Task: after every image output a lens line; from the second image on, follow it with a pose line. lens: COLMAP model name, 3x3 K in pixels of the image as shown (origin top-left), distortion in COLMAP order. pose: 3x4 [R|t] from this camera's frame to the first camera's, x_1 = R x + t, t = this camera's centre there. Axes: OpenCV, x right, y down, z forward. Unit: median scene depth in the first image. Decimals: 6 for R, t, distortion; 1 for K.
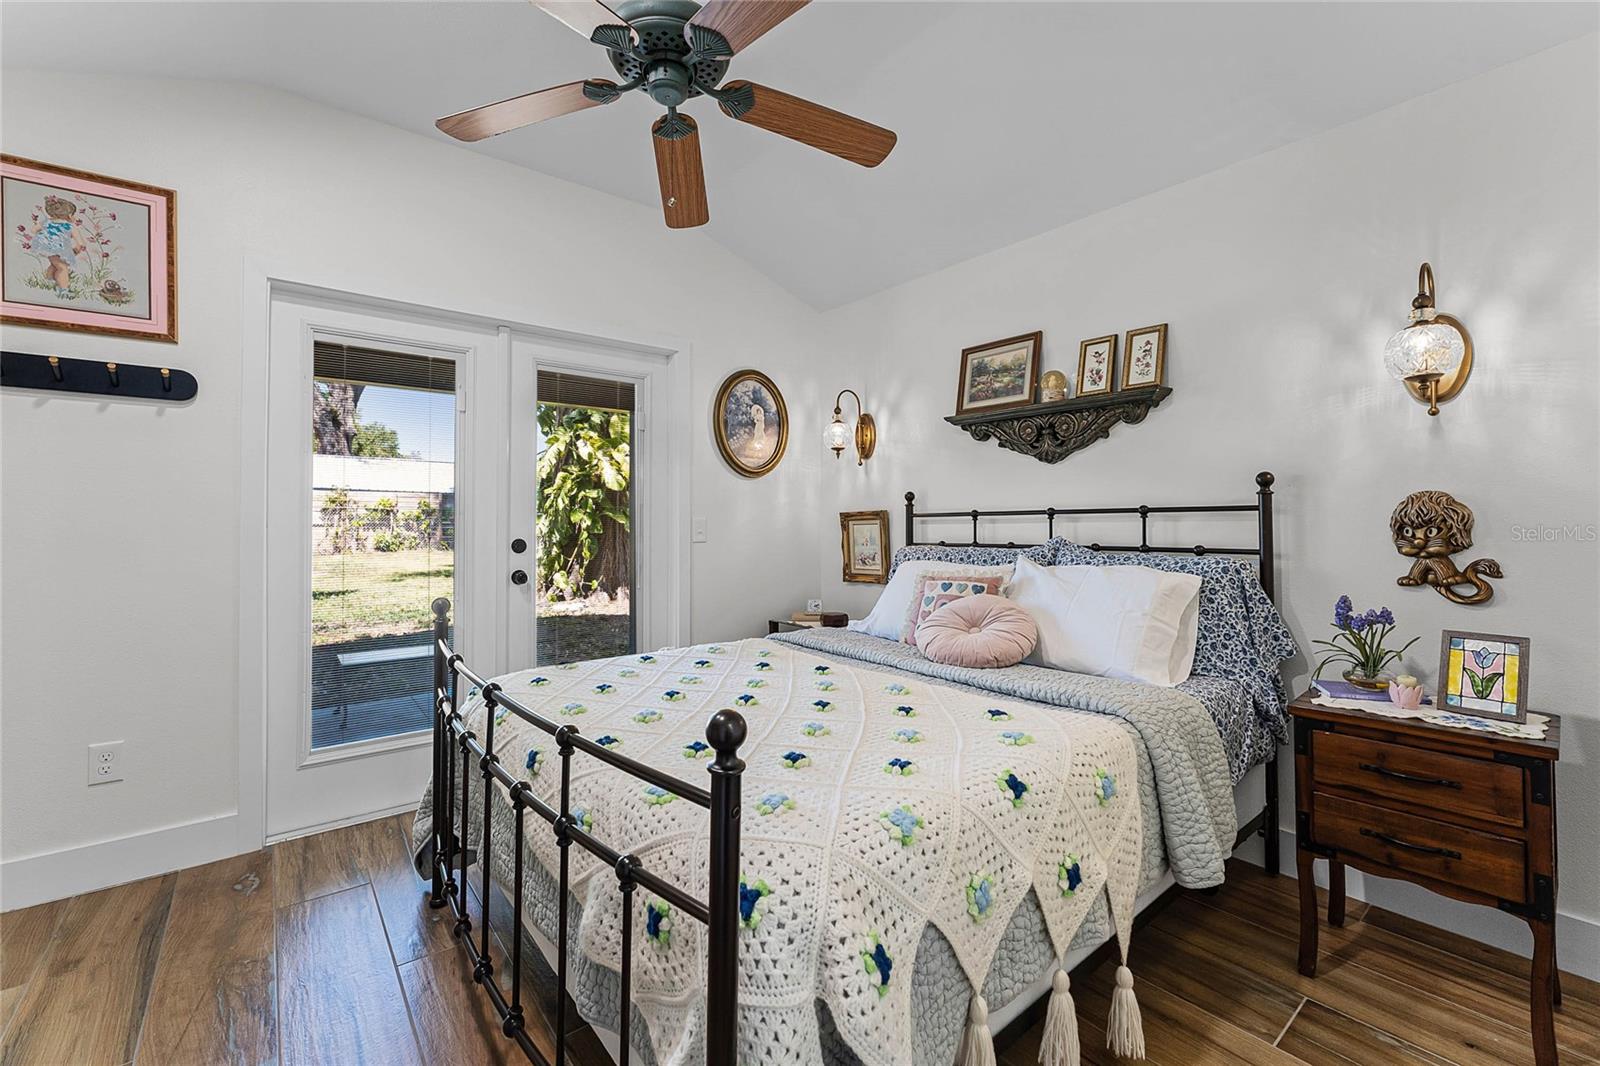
lens RADIAL K [[666.0, 0, 802.4], [0, 666.0, 524.3], [0, 0, 1]] dist [0.000103, -0.000009]
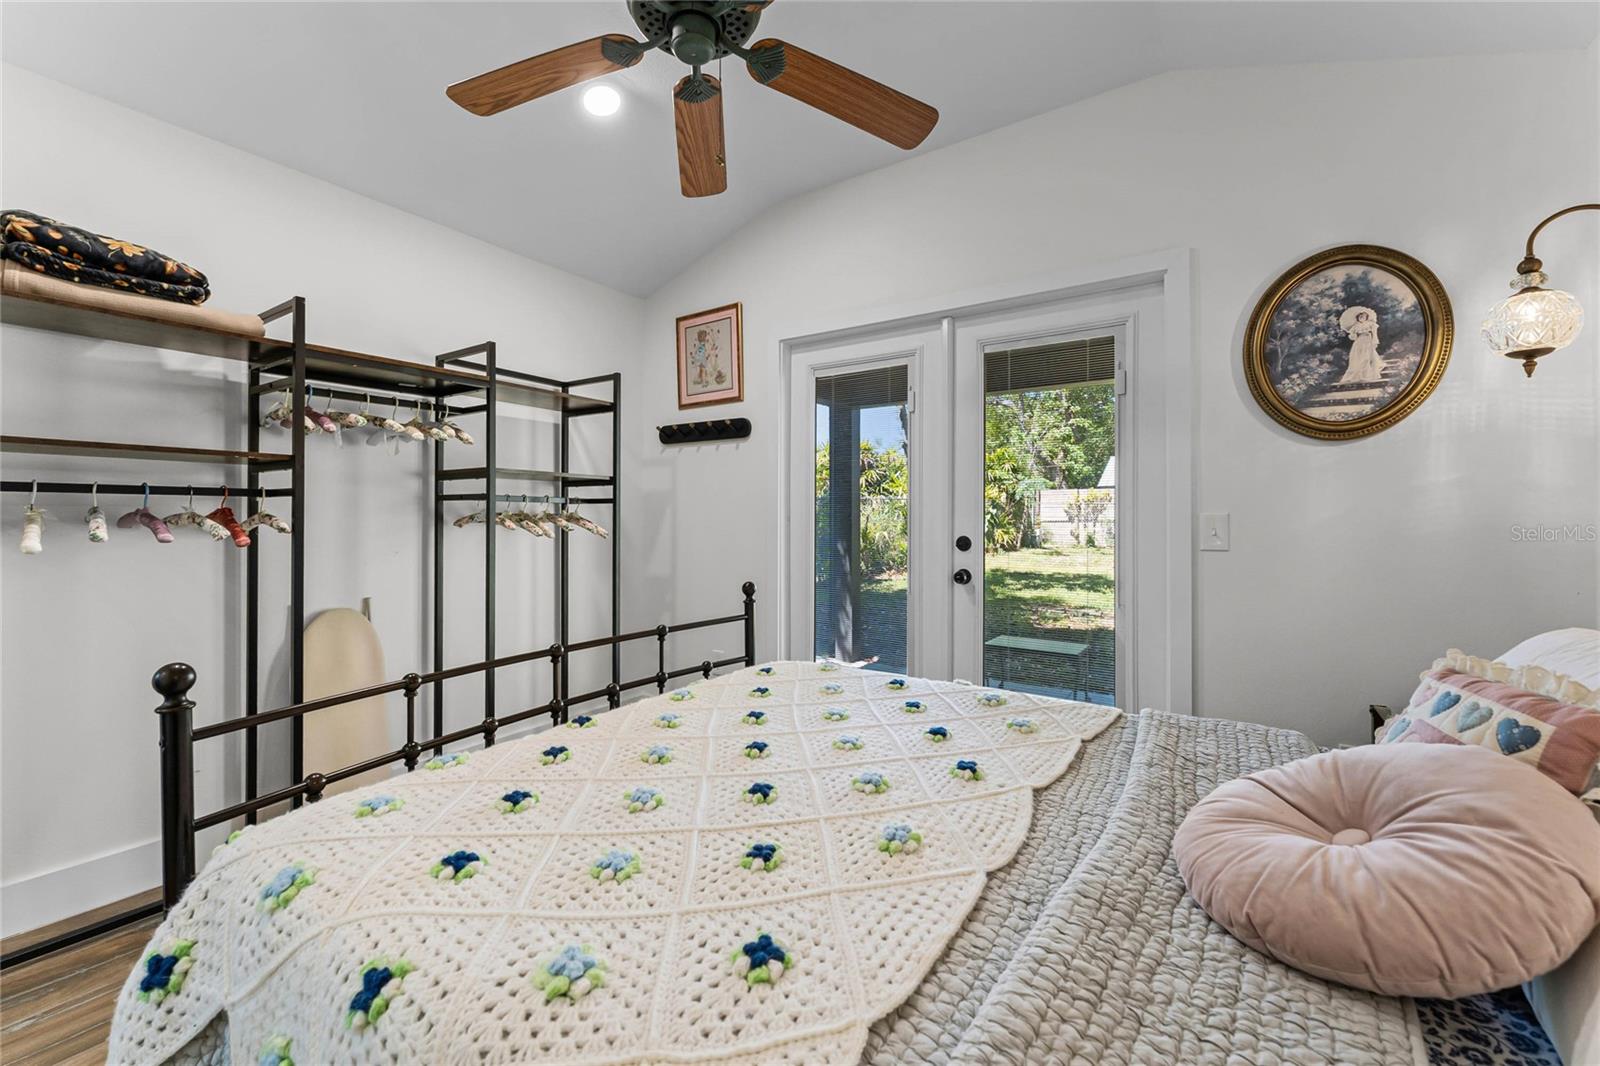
lens RADIAL K [[663.9, 0, 805.5], [0, 663.9, 522.9], [0, 0, 1]] dist [0.000222, 0.000019]
pose [[0.281408, 0.012121, -0.959512, 0.367905], [-0.005145, 0.999925, 0.011123, -0.005276], [0.959574, 0.001806, 0.281449, 0.456196]]
